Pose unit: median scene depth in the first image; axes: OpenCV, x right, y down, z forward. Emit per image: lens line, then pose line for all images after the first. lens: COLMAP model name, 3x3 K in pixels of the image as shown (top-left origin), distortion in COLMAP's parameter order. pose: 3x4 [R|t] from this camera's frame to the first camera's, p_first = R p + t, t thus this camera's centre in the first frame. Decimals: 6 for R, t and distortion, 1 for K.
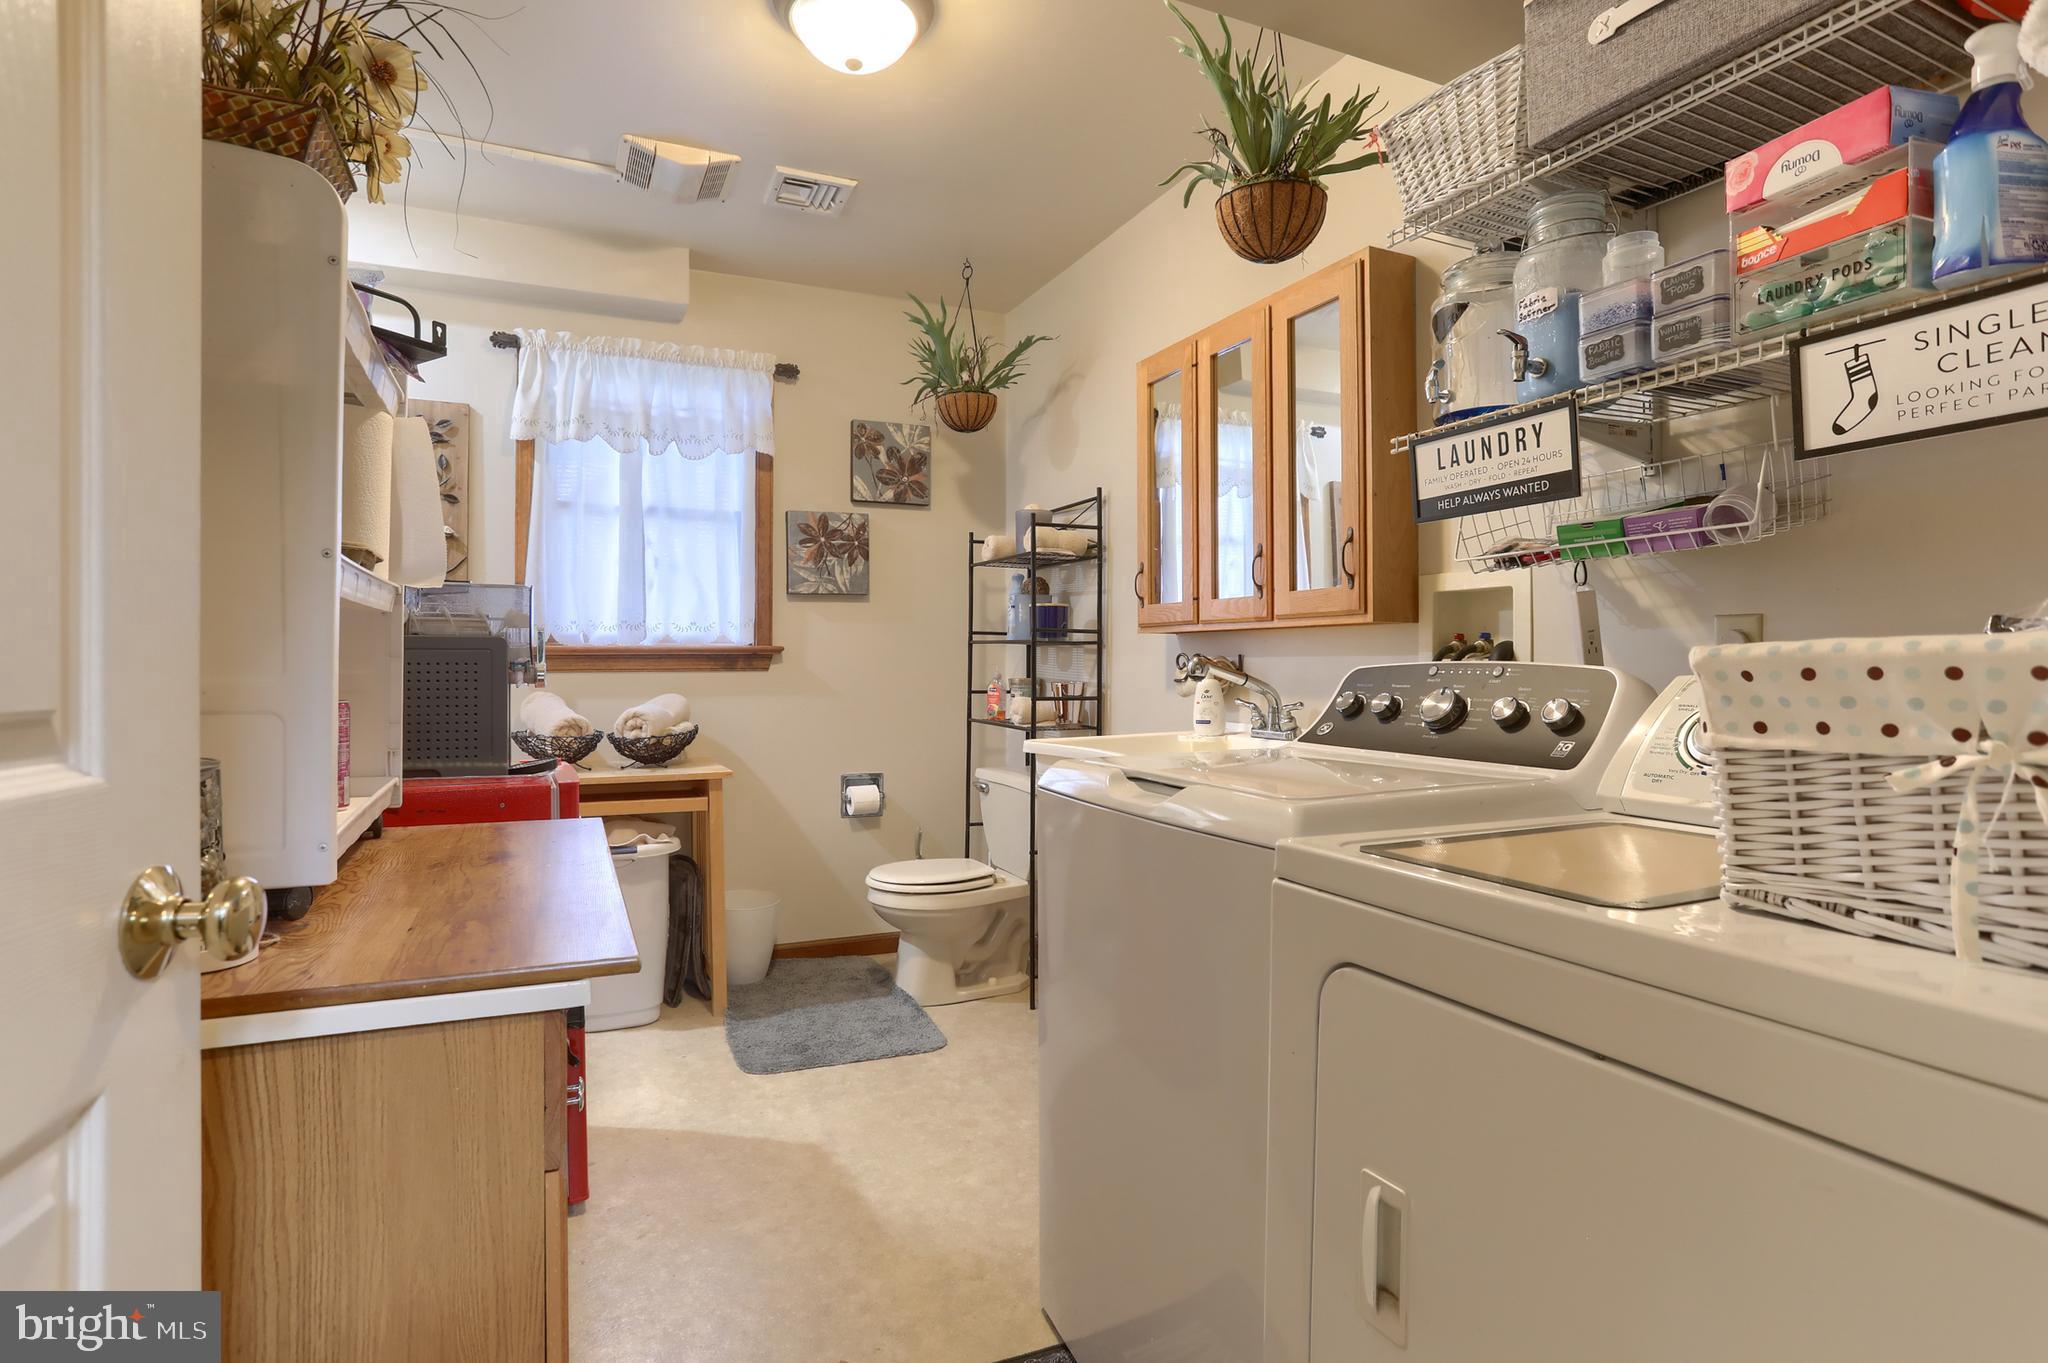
lens RADIAL K [[1019.8, 0, 1030.8], [0, 1019.8, 671.8], [0, 0, 1]] dist [-0.063907, 0.039697]
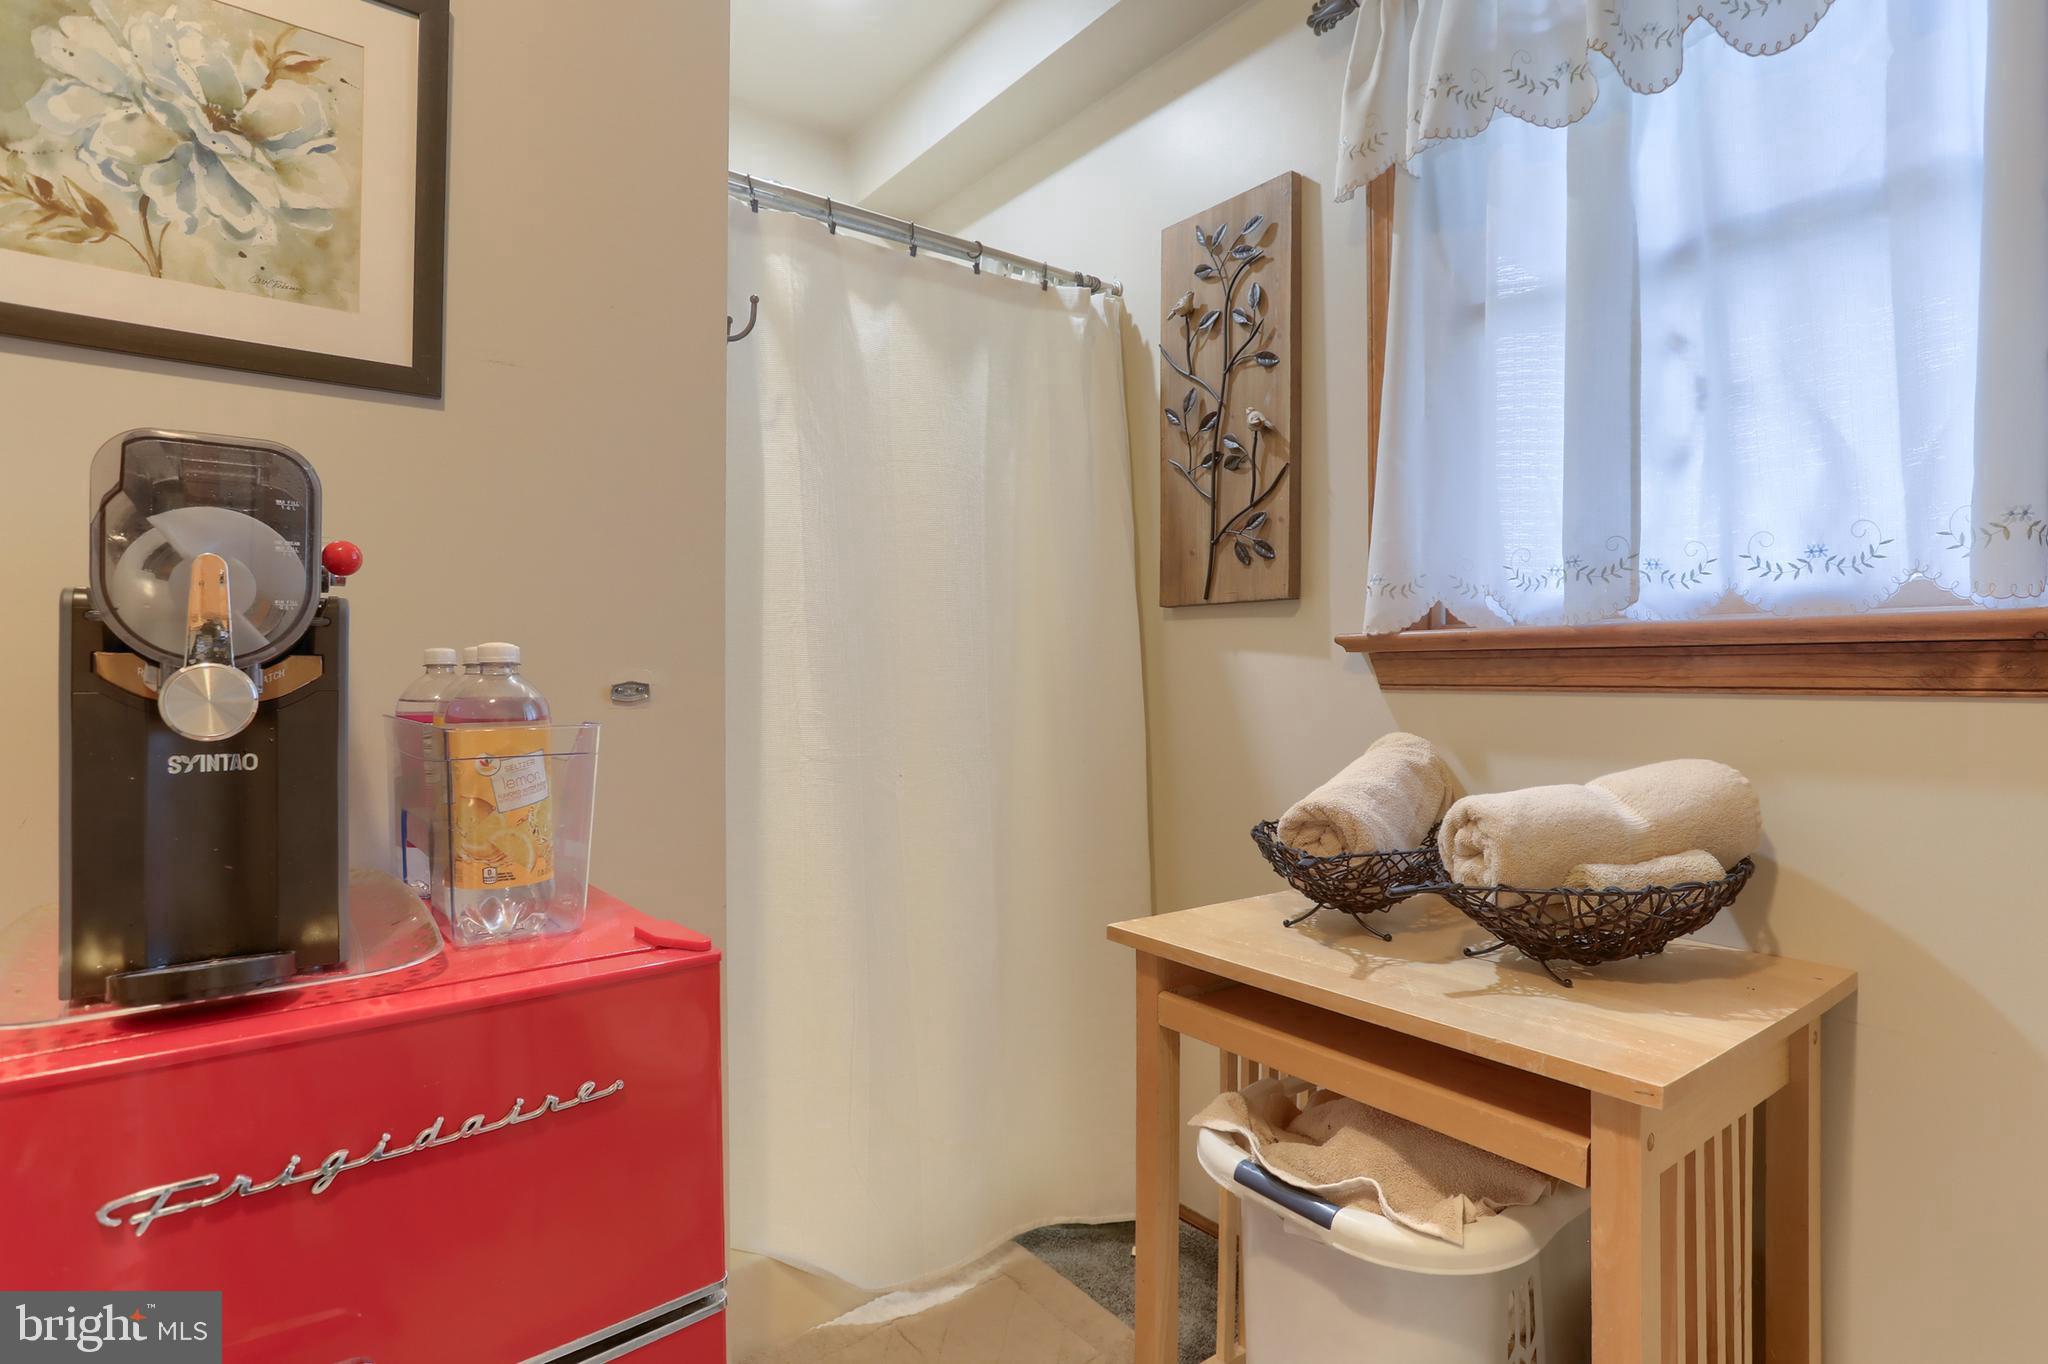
lens RADIAL K [[1019.8, 0, 1030.8], [0, 1019.8, 672.3], [0, 0, 1]] dist [-0.063907, 0.039697]
pose [[0.200707, 0.005568, -0.979636, -0.070238], [-0.009184, 0.999951, 0.003802, -0.007073], [0.979608, 0.008233, 0.200748, 0.719788]]
